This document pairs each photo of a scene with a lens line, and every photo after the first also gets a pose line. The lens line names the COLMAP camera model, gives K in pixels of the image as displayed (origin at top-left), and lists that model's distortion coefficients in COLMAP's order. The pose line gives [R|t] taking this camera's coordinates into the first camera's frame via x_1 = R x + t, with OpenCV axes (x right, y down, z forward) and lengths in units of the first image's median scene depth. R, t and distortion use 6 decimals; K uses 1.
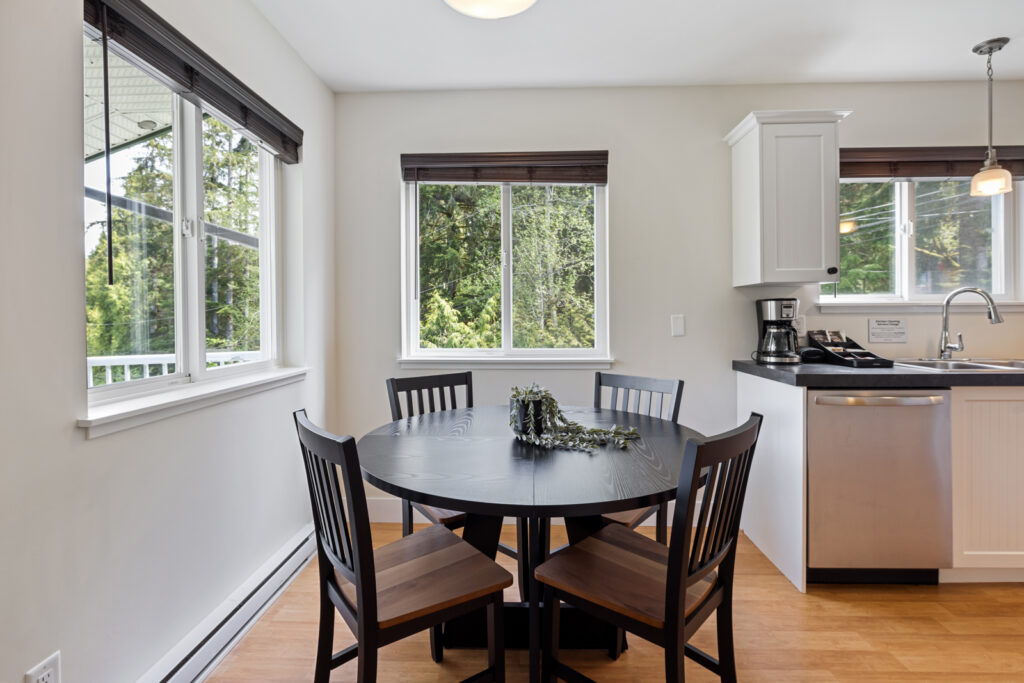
lens RADIAL K [[491.6, 0, 516.5], [0, 491.6, 319.2], [0, 0, 1]] dist [-0.003395, -0.000402]
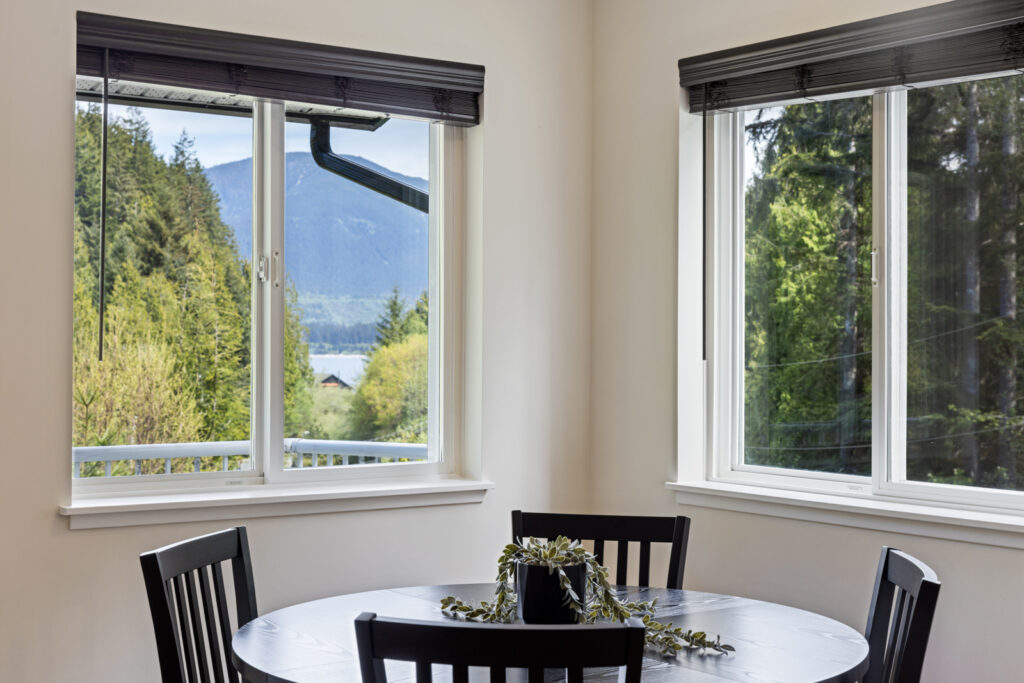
lens RADIAL K [[1573.6, 0, 511.4], [0, 1573.6, 341.3], [0, 0, 1]] dist [0.060352, 0.000000]
pose [[0.607391, 0.010654, -0.794331, 1.048741], [-0.015507, 0.999879, 0.001553, -0.067771], [0.794251, 0.011374, 0.607483, -0.085671]]
